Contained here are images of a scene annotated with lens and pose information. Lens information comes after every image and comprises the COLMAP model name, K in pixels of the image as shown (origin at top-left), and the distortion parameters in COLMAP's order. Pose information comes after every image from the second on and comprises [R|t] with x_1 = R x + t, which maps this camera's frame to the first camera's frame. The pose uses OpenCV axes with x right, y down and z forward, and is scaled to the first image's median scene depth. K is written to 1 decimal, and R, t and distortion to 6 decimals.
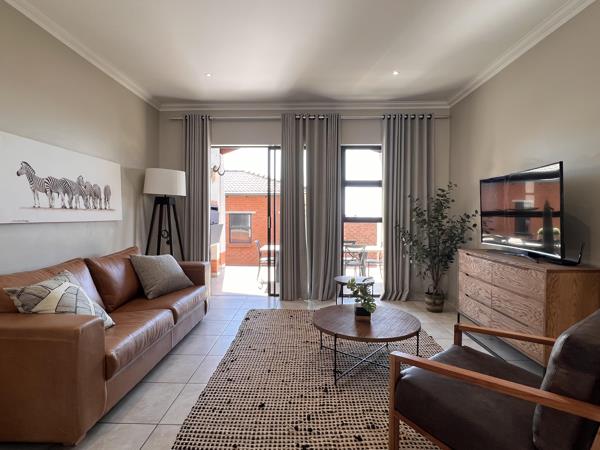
lens RADIAL K [[334.8, 0, 291.1], [0, 334.8, 218.0], [0, 0, 1]] dist [-0.000992, -0.001337]
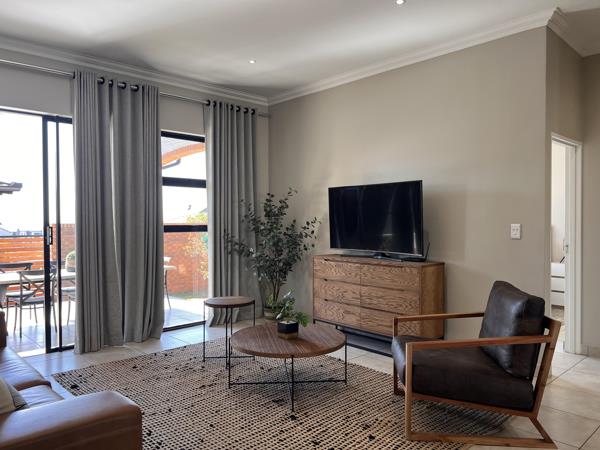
lens RADIAL K [[452.7, 0, 300.0], [0, 452.7, 225.0], [0, 0, 1]] dist [0.028660, -0.006882]
pose [[0.697155, -0.017752, 0.716701, -0.462107], [0.013784, 0.999840, 0.011358, -0.014823], [-0.716788, 0.001961, 0.697288, 0.078991]]
